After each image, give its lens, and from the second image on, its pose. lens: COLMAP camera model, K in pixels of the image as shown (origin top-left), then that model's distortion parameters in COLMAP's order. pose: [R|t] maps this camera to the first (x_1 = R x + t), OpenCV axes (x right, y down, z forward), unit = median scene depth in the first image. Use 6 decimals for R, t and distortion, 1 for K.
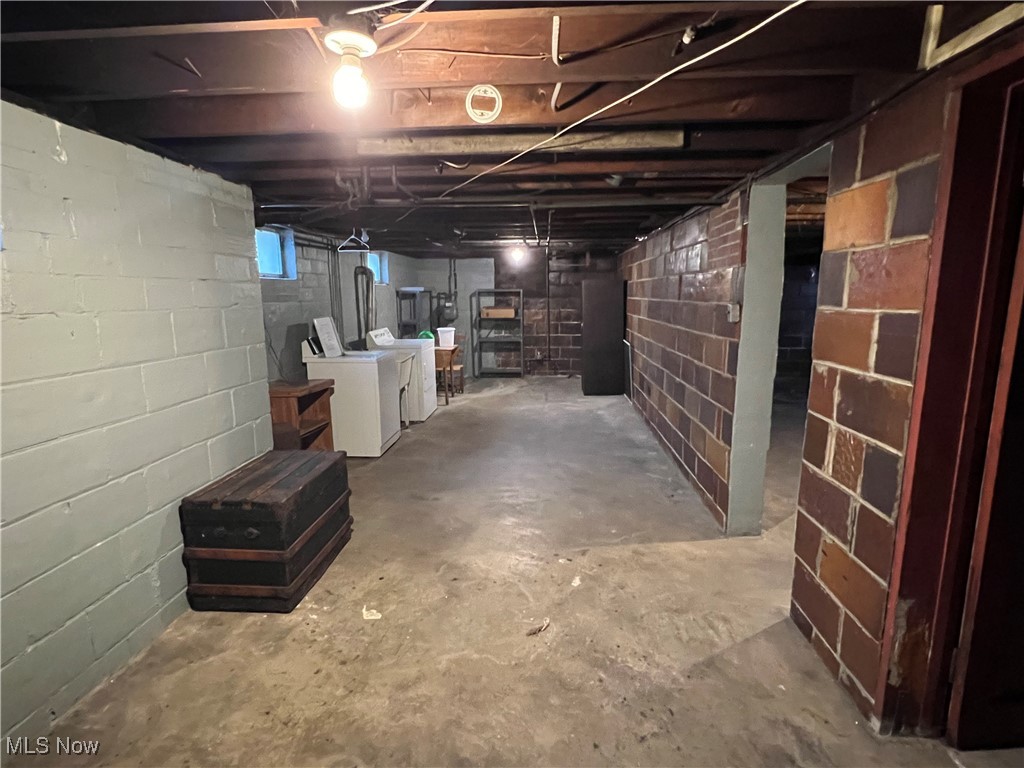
lens RADIAL K [[541.4, 0, 511.4], [0, 541.4, 387.4], [0, 0, 1]] dist [-0.006736, 0.000218]
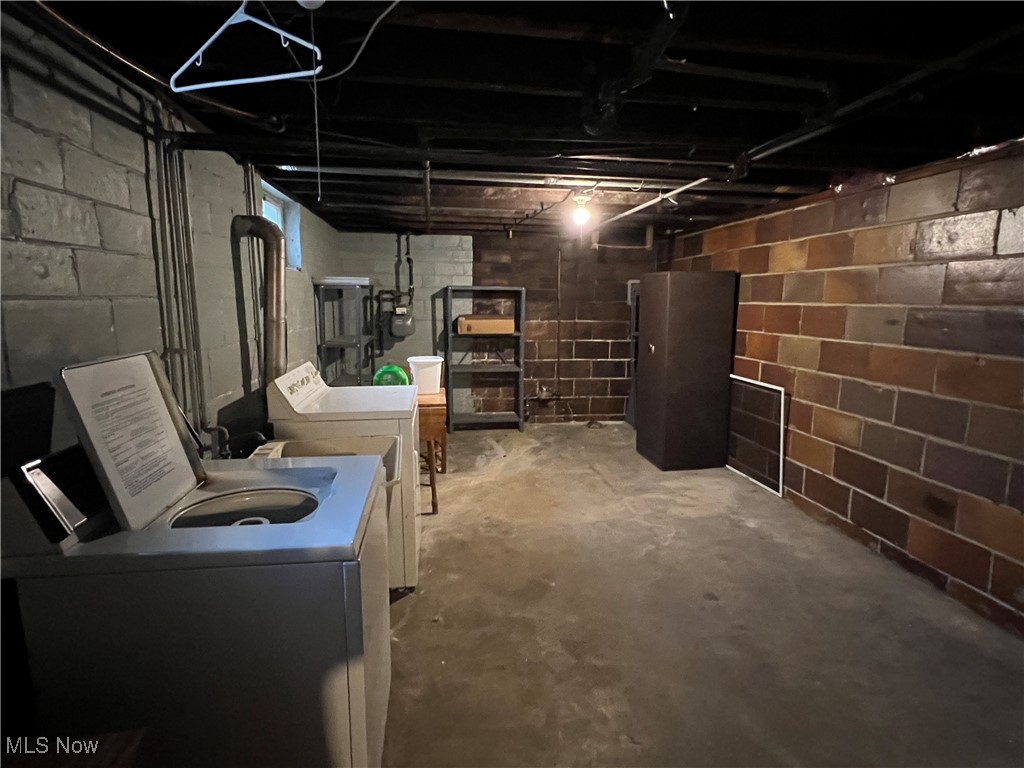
lens RADIAL K [[541.4, 0, 513.8], [0, 541.4, 383.5], [0, 0, 1]] dist [-0.006736, 0.000218]
pose [[0.976262, -0.017121, 0.215916, -0.120581], [0.021002, 0.999656, -0.015696, -0.060970], [-0.215573, 0.019858, 0.976286, 0.392999]]
